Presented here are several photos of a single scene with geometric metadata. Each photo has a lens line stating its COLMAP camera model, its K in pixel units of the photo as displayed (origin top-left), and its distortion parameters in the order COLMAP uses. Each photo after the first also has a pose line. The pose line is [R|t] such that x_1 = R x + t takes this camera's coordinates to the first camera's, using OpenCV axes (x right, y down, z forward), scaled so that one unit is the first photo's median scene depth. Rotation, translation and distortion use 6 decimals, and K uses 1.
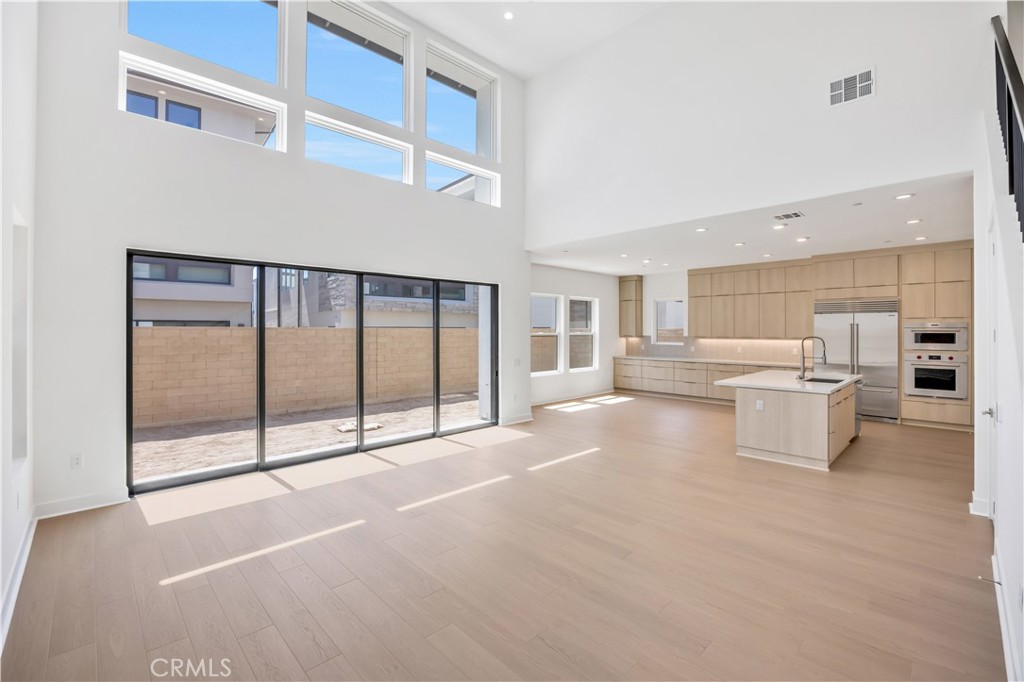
lens RADIAL K [[452.4, 0, 509.3], [0, 452.4, 334.7], [0, 0, 1]] dist [-0.001497, -0.000003]
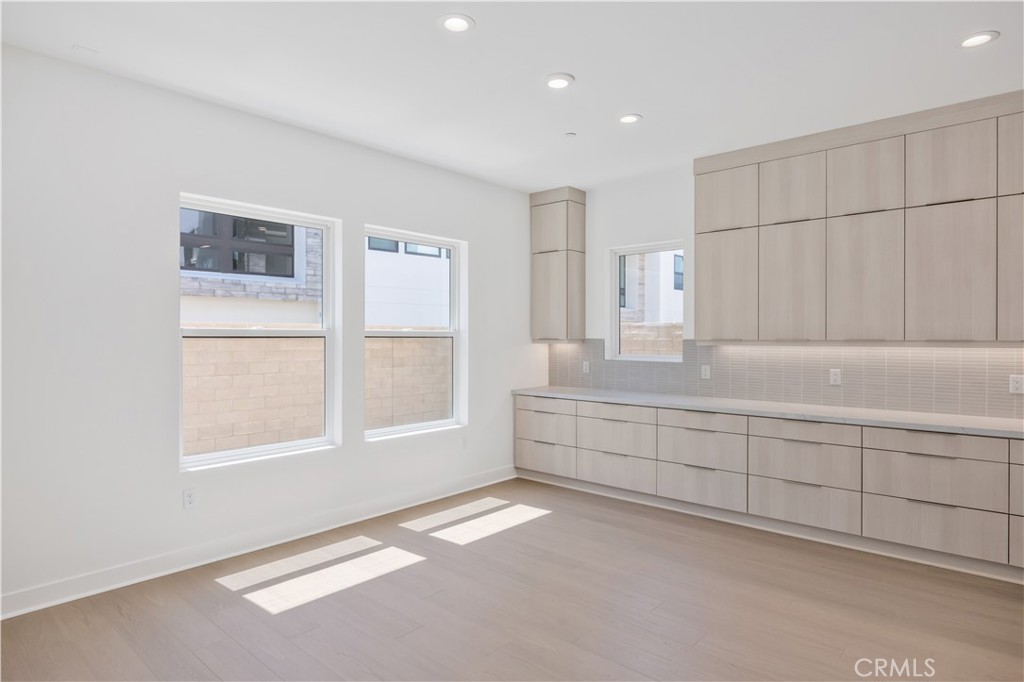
lens RADIAL K [[591.2, 0, 515.3], [0, 591.2, 342.2], [0, 0, 1]] dist [0.007848, 0.000784]
pose [[0.996343, -0.000608, 0.085436, 0.192593], [0.000749, 0.999998, -0.001617, 0.006500], [-0.085435, 0.001676, 0.996342, 0.490707]]
